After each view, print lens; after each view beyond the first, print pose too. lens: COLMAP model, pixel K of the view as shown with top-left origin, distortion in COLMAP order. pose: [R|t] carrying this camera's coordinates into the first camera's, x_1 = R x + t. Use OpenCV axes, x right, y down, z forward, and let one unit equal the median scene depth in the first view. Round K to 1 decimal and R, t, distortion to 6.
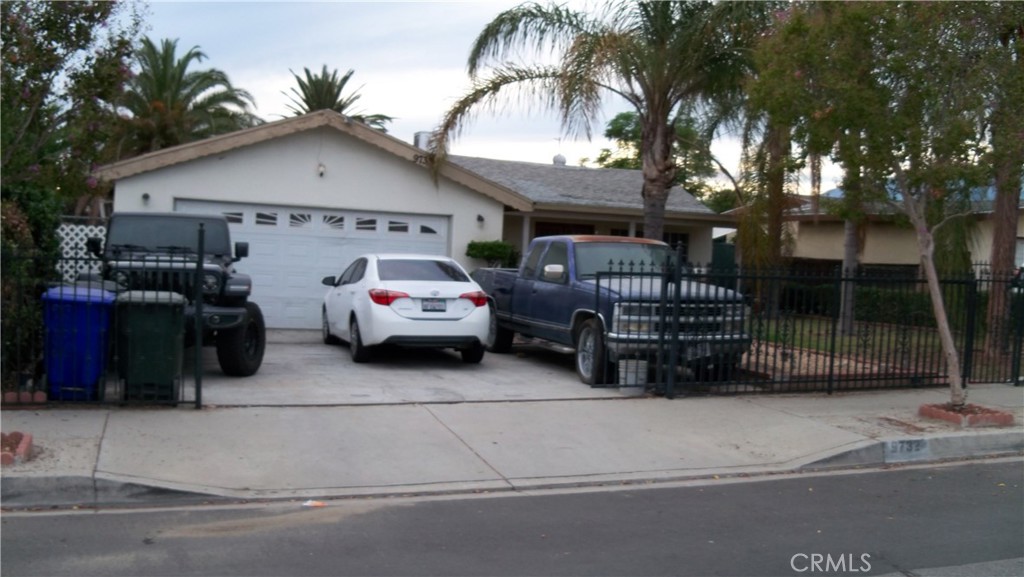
lens RADIAL K [[1038.9, 0, 511.4], [0, 1038.9, 308.2], [0, 0, 1]] dist [-0.231444, 0.250918]
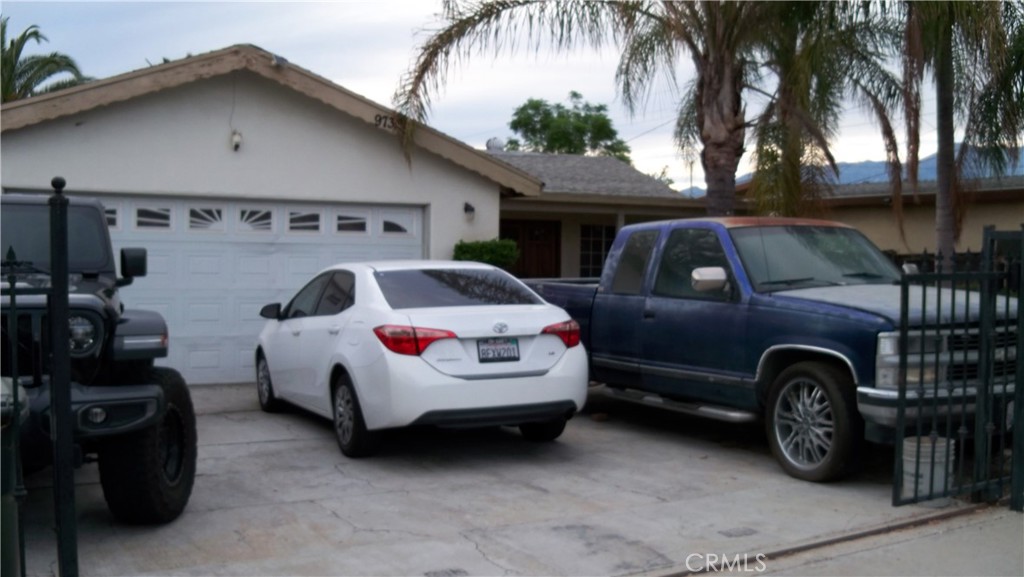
lens RADIAL K [[1038.9, 0, 511.4], [0, 1038.9, 308.2], [0, 0, 1]] dist [-0.231444, 0.250918]
pose [[0.989646, -0.046343, 0.135845, -0.134350], [0.047588, 0.998849, -0.005935, -0.020226], [-0.135414, 0.012338, 0.990712, 0.432223]]
